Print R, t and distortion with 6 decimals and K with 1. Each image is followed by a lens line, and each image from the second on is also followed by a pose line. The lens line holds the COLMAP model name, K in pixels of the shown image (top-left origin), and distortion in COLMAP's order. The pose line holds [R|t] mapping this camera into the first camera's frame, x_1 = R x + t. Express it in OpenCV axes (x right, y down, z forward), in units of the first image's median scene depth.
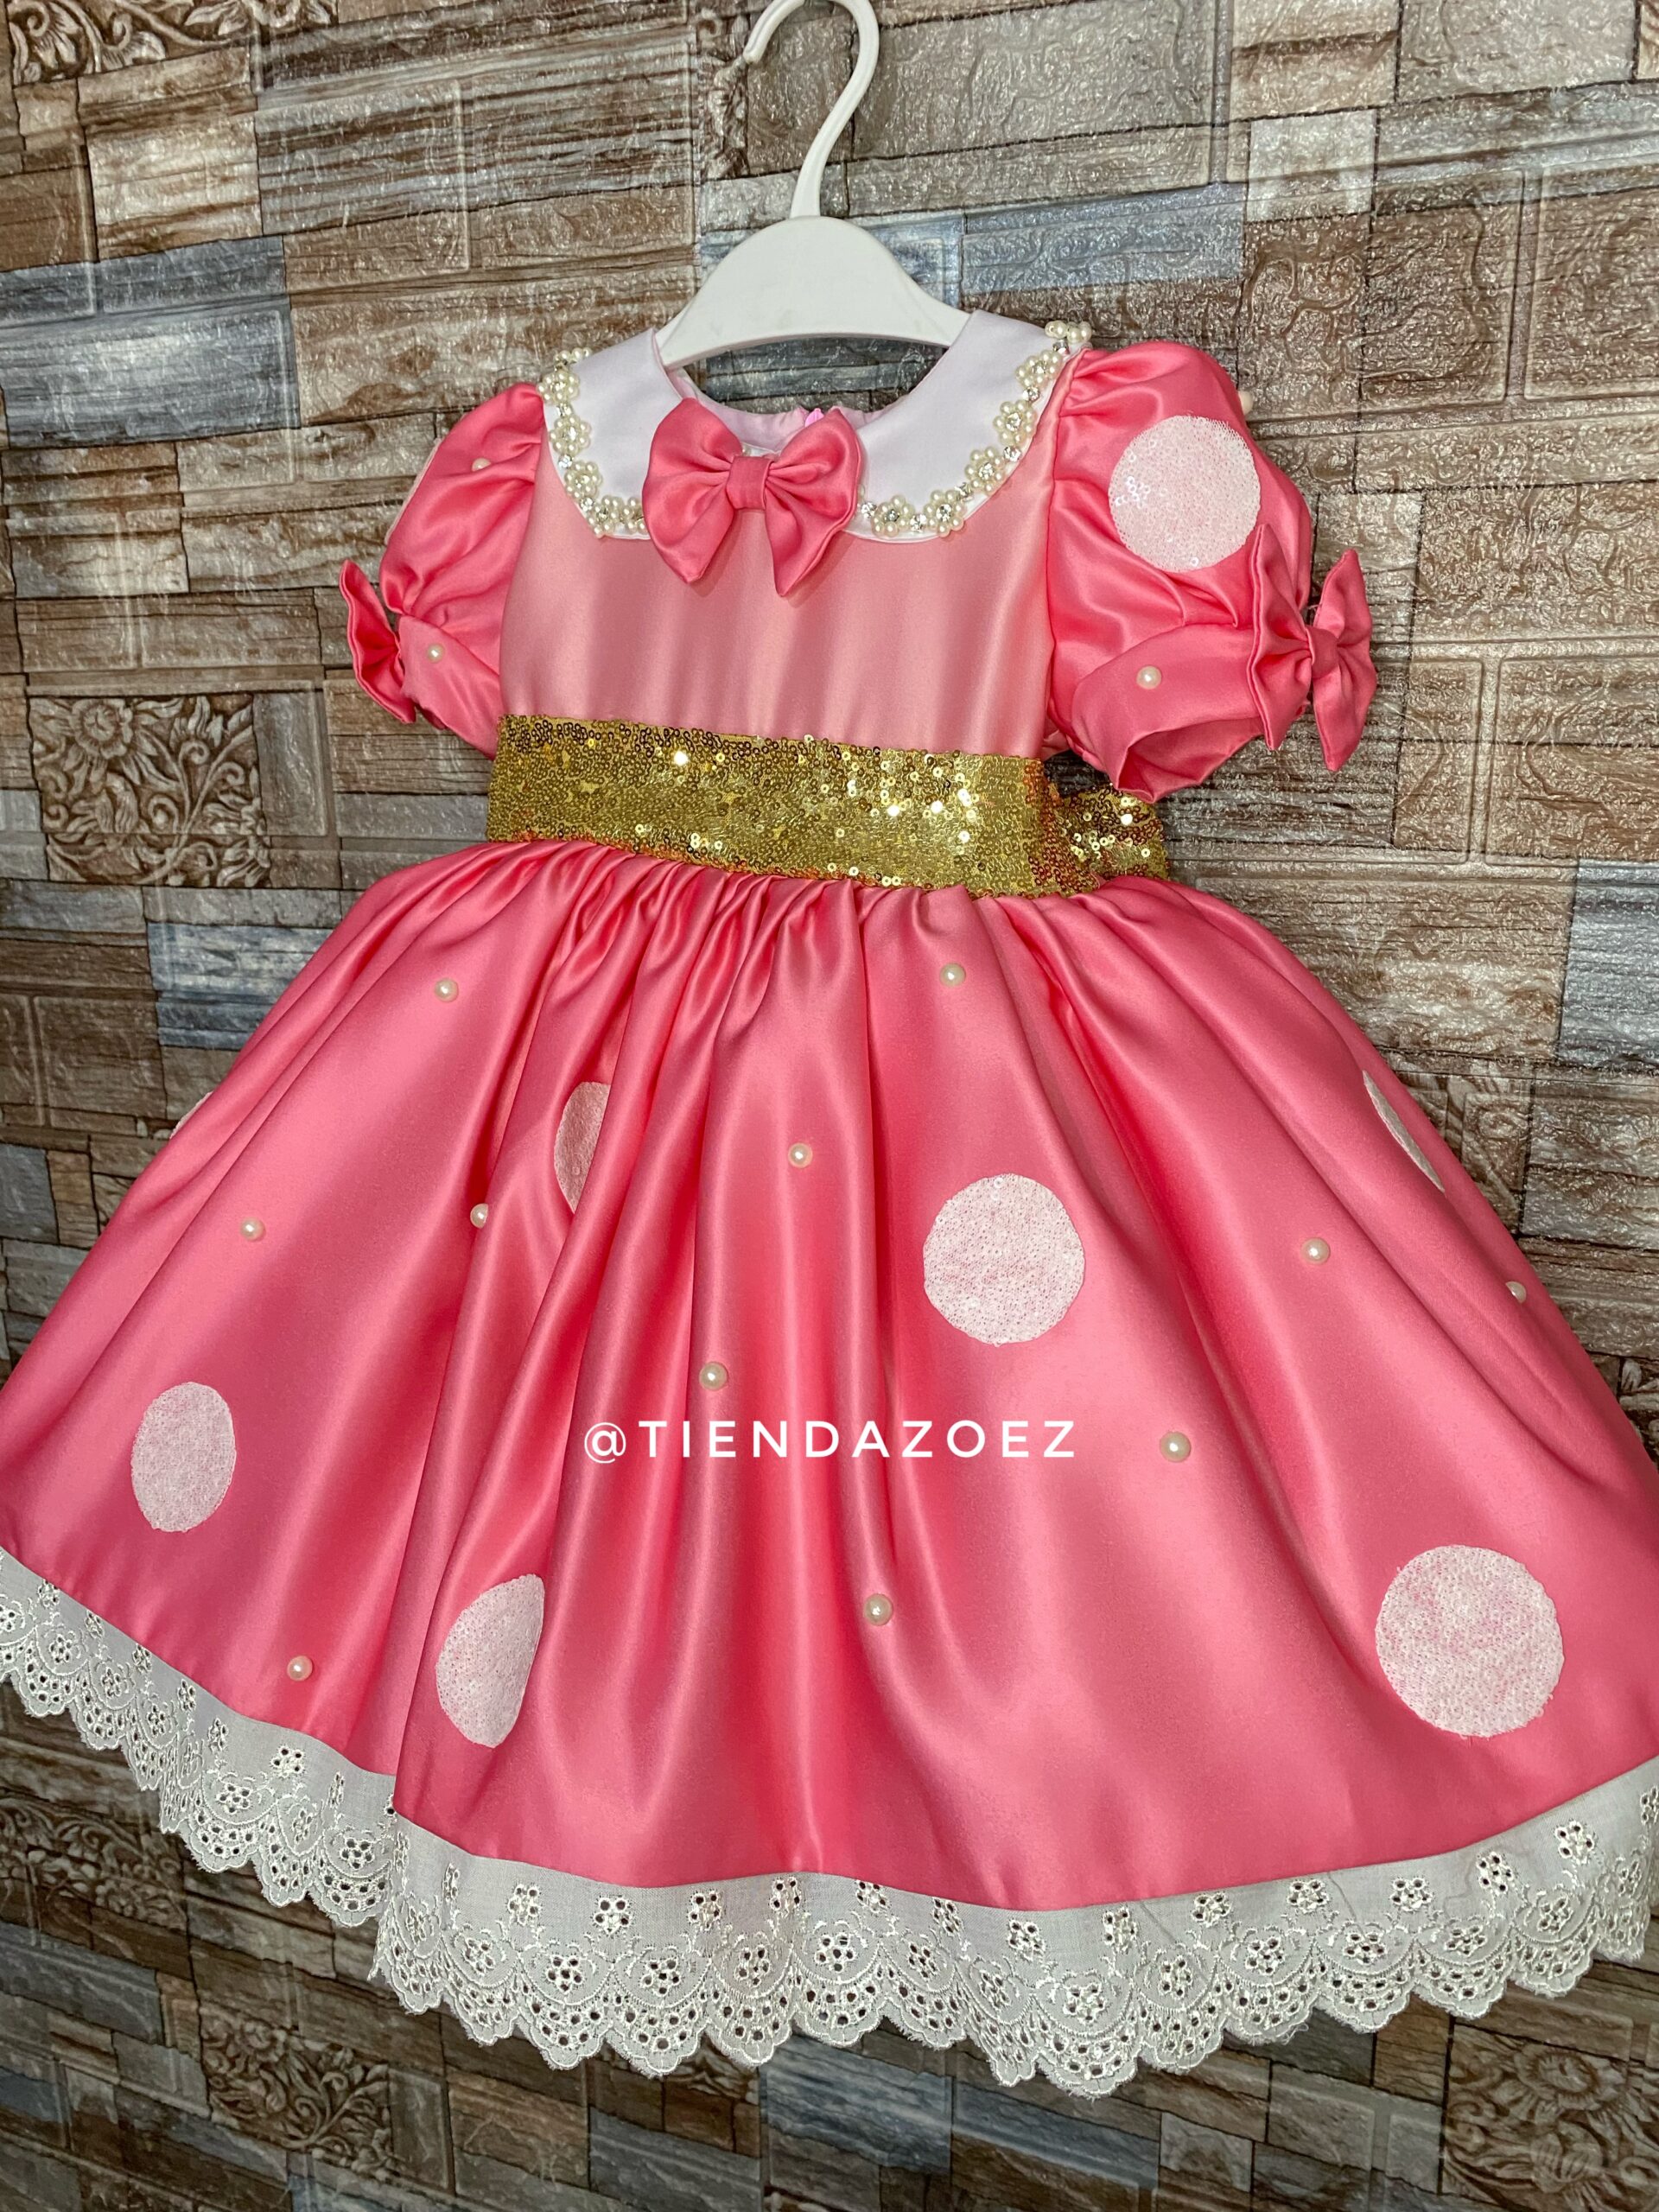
lens RADIAL K [[1651.0, 0, 830.8], [0, 1651.0, 1115.9], [0, 0, 1]] dist [0.005749, -0.004886]
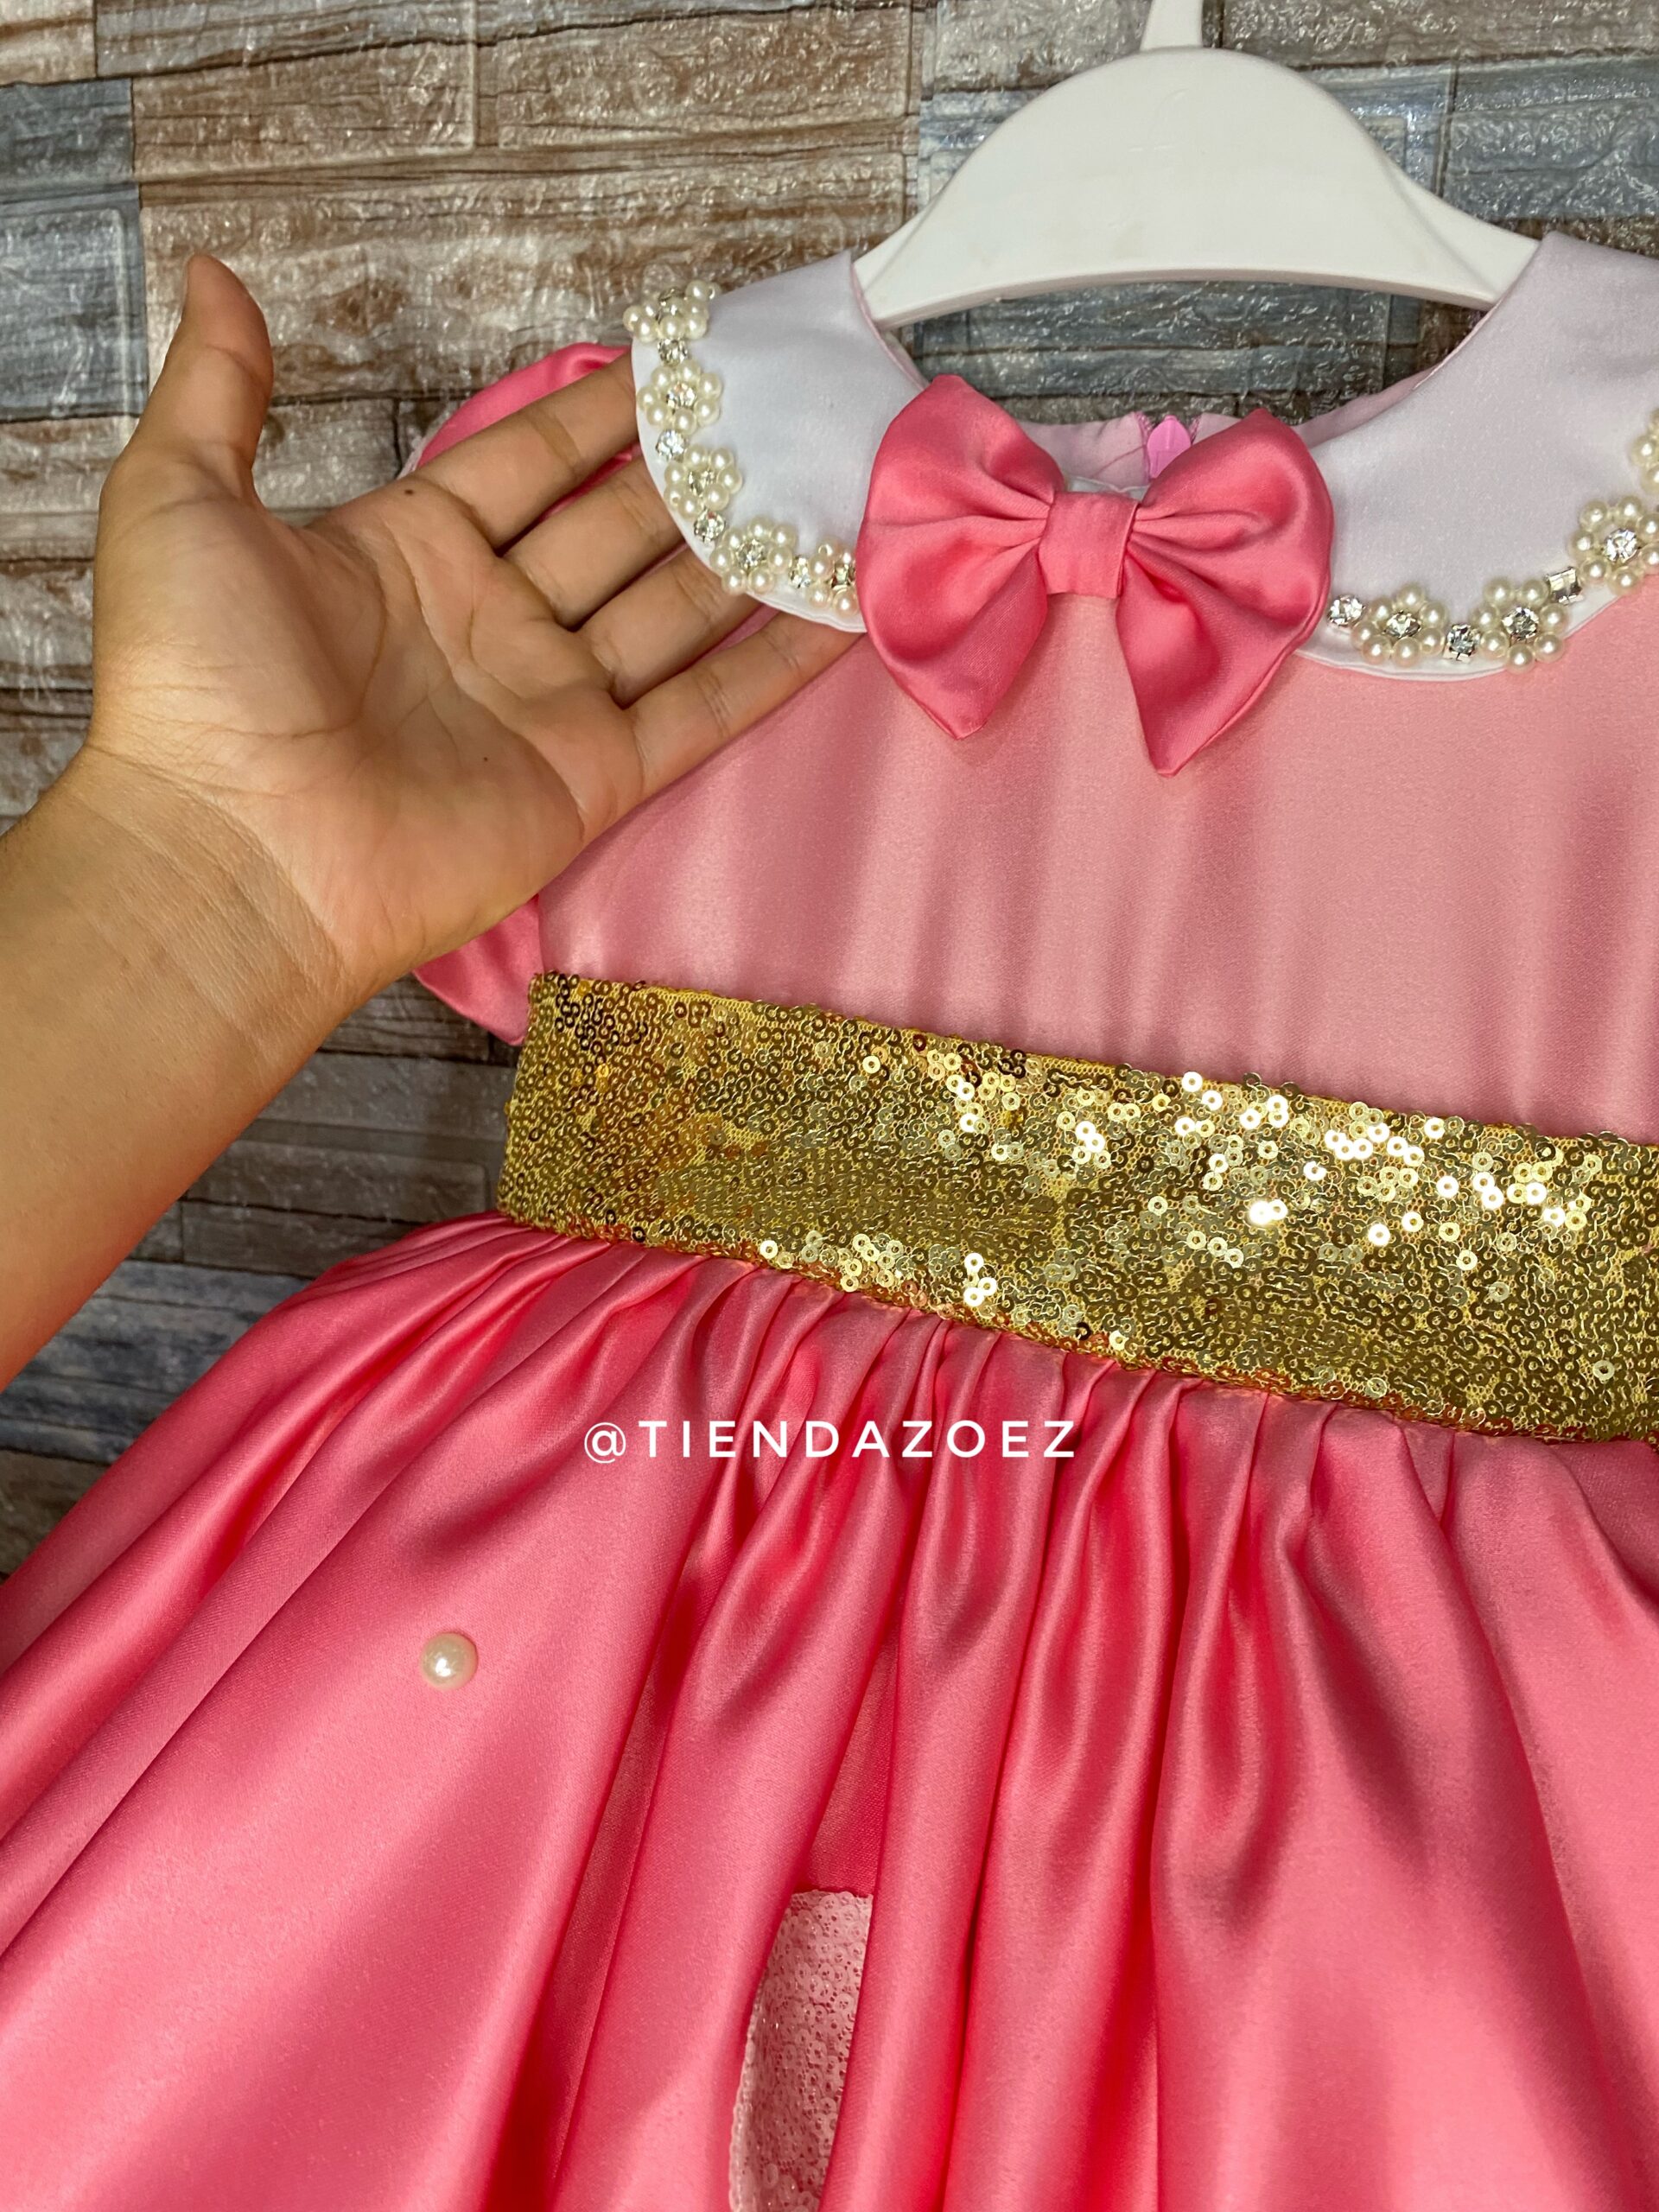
lens RADIAL K [[1712.8, 0, 814.9], [0, 1712.8, 1139.2], [0, 0, 1]] dist [0.003043, -0.007086]
pose [[0.996209, 0.026435, 0.082883, -0.128609], [-0.022438, 0.998557, -0.048791, -0.137156], [-0.084053, 0.046747, 0.995364, 0.387083]]
